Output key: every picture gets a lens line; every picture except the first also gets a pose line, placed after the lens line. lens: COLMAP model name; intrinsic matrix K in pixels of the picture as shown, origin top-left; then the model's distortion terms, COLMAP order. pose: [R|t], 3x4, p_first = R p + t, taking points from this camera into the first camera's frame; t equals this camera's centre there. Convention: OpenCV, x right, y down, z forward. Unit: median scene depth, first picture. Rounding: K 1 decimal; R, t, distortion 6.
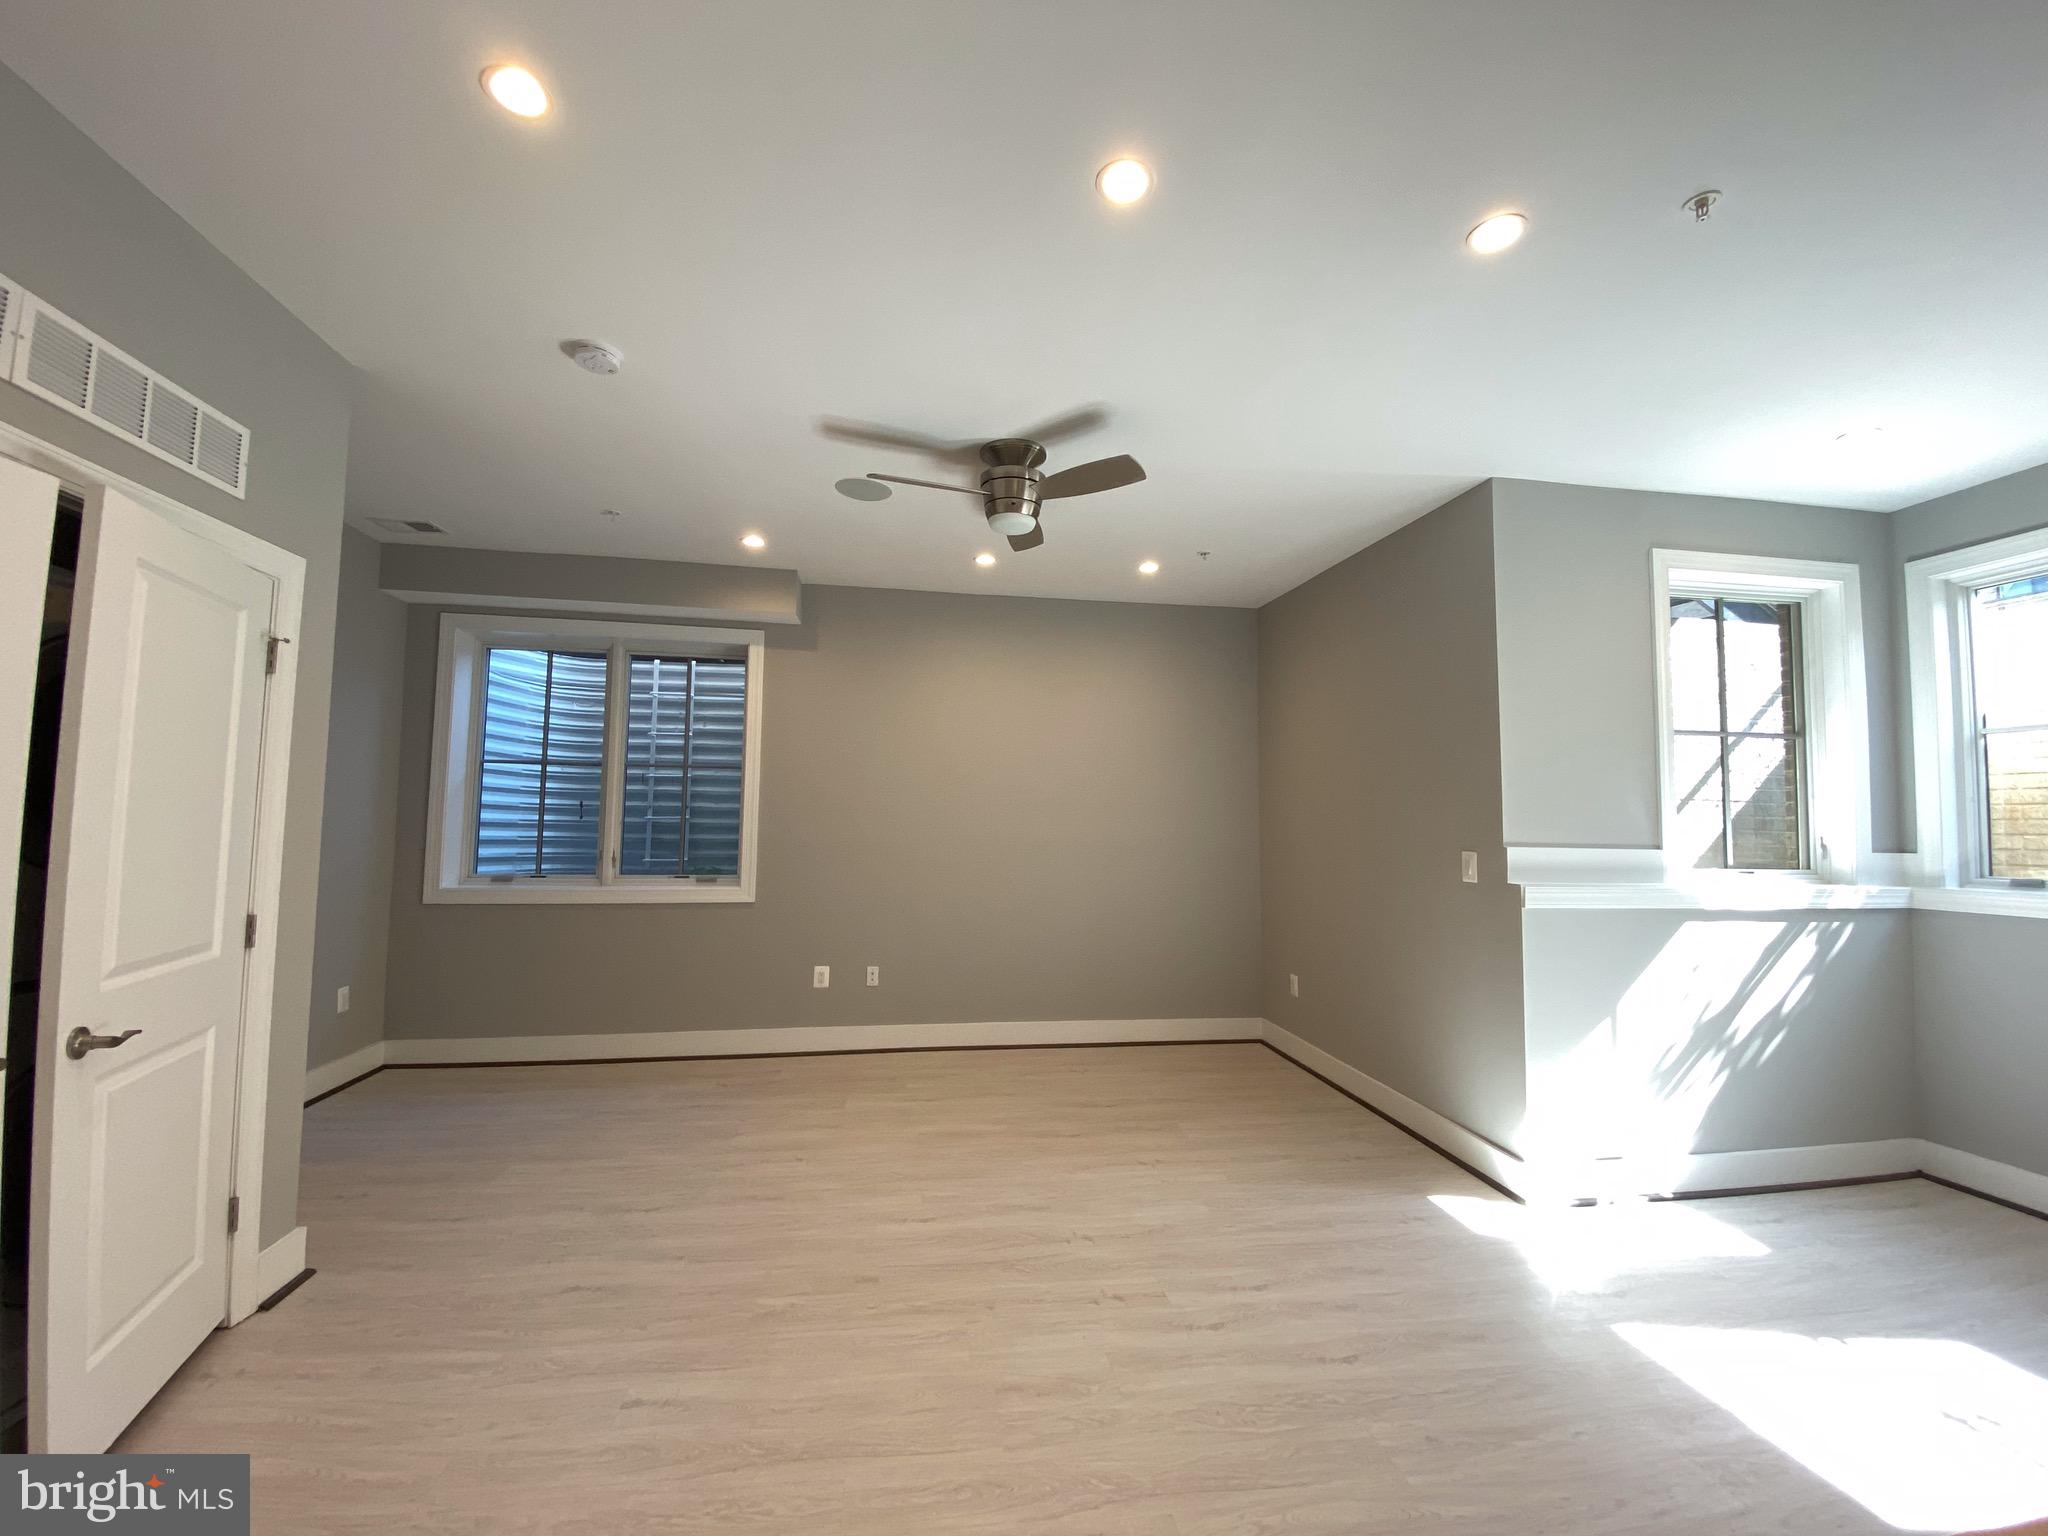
lens RADIAL K [[827.5, 0, 1015.1], [0, 827.5, 765.0], [0, 0, 1]] dist [0.020960, -0.021952]
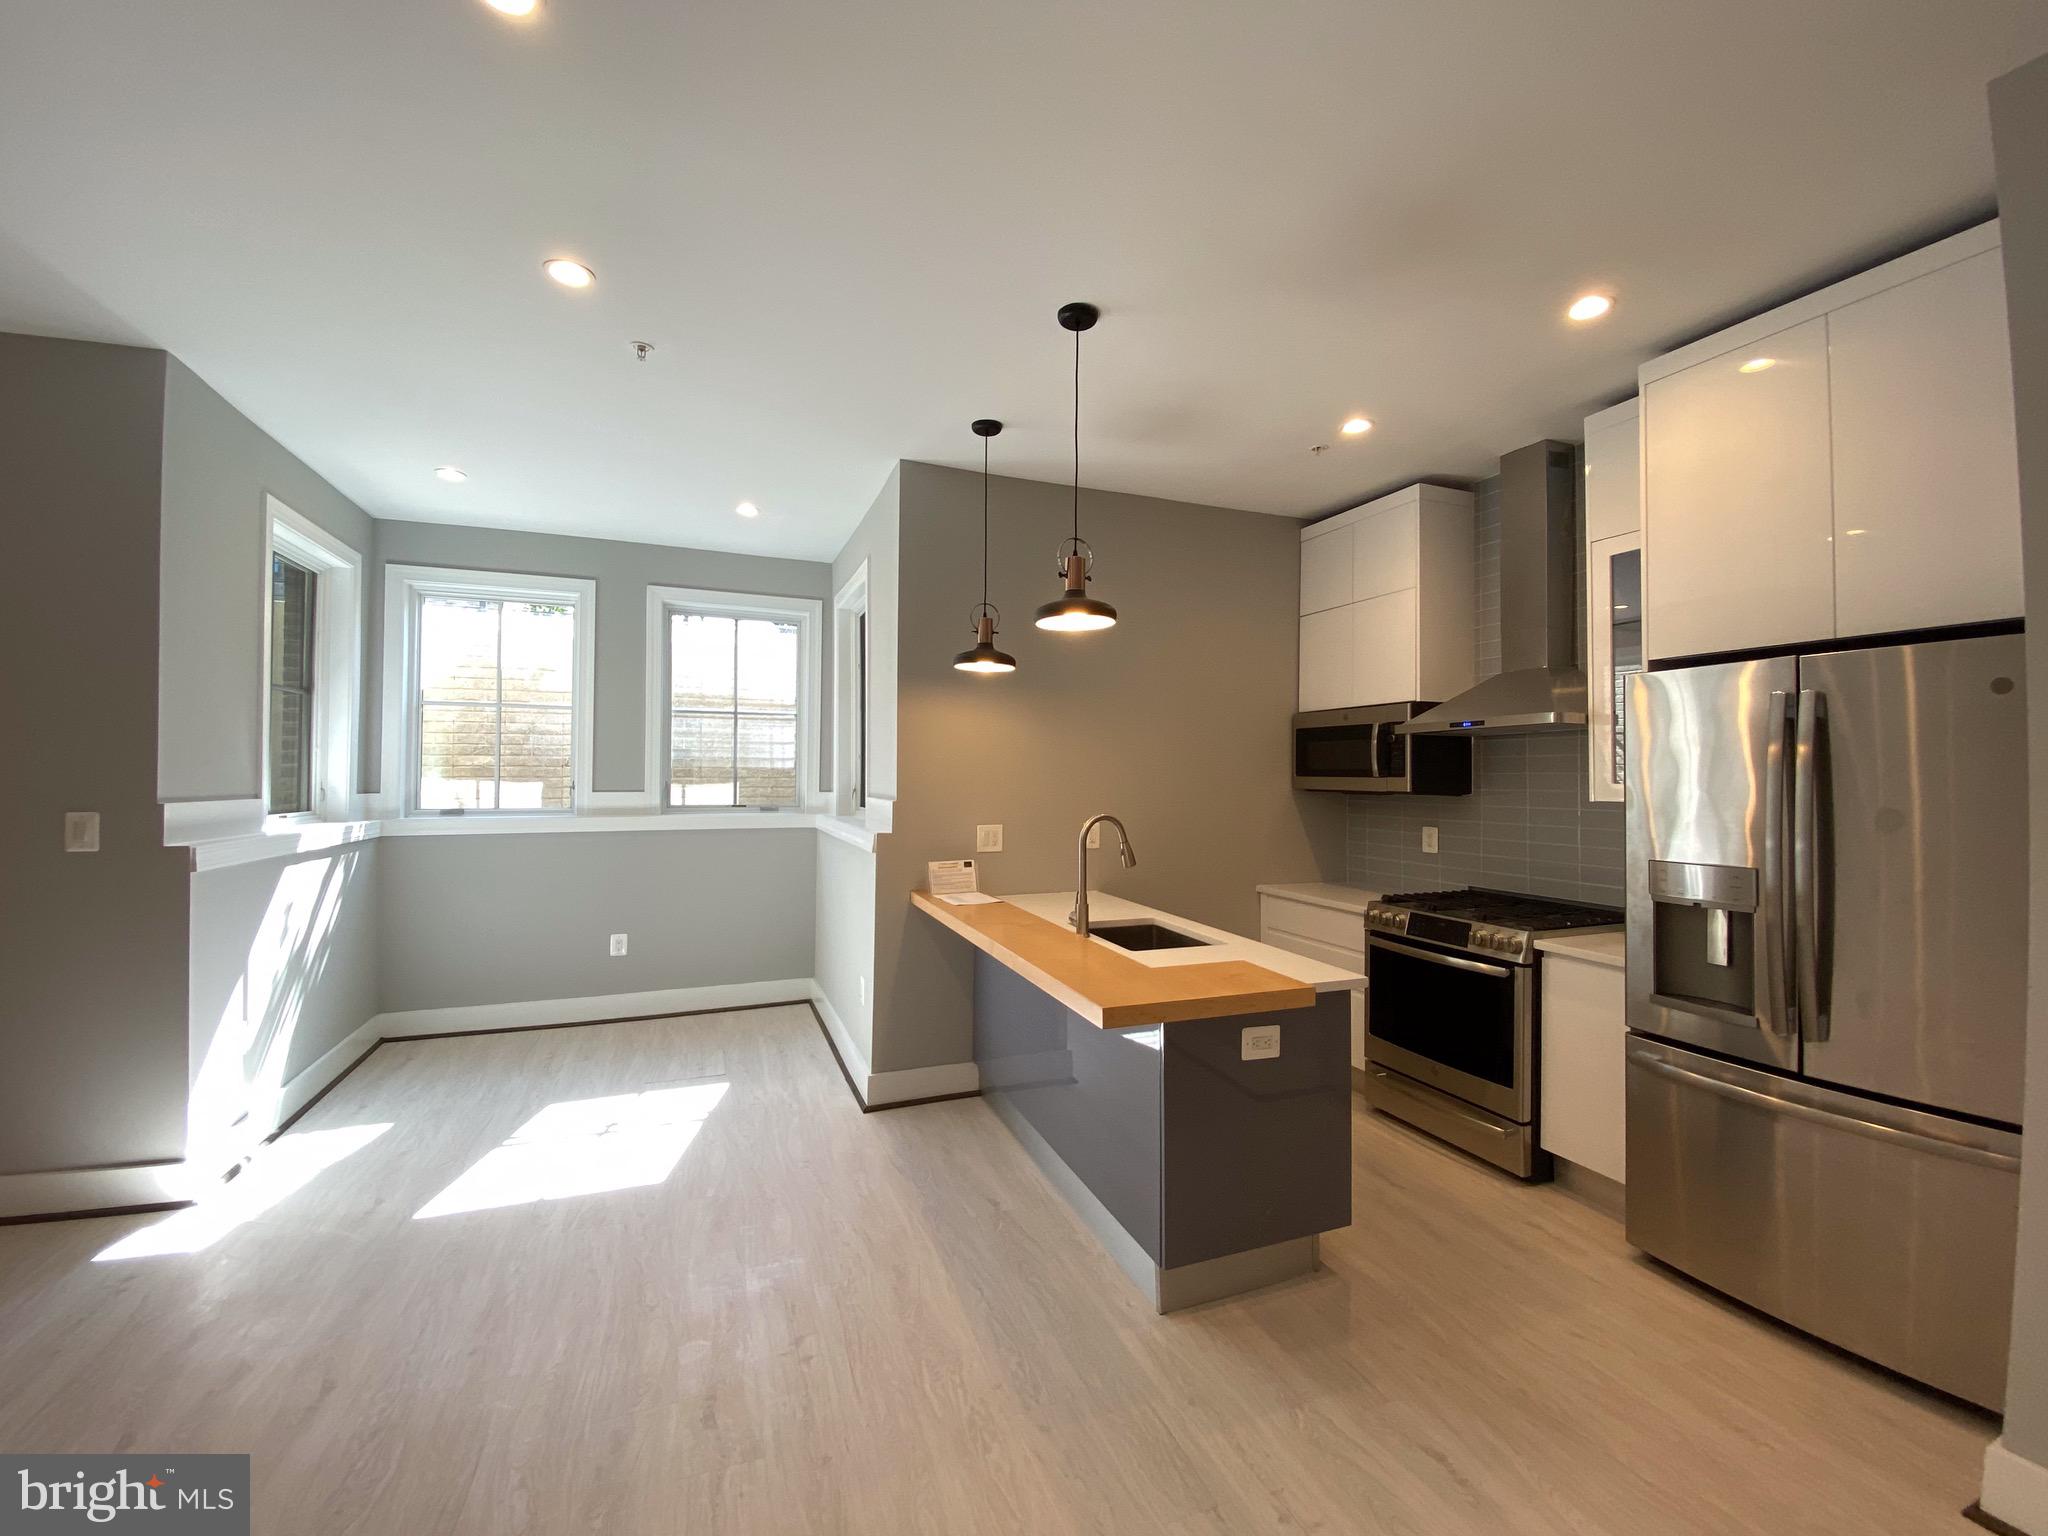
lens RADIAL K [[827.5, 0, 1015.1], [0, 827.5, 765.0], [0, 0, 1]] dist [0.020960, -0.021952]
pose [[-0.222612, -0.005543, 0.974891, -0.386748], [-0.069624, 0.997521, -0.010227, 0.008797], [-0.972418, -0.070153, -0.222446, 0.337056]]
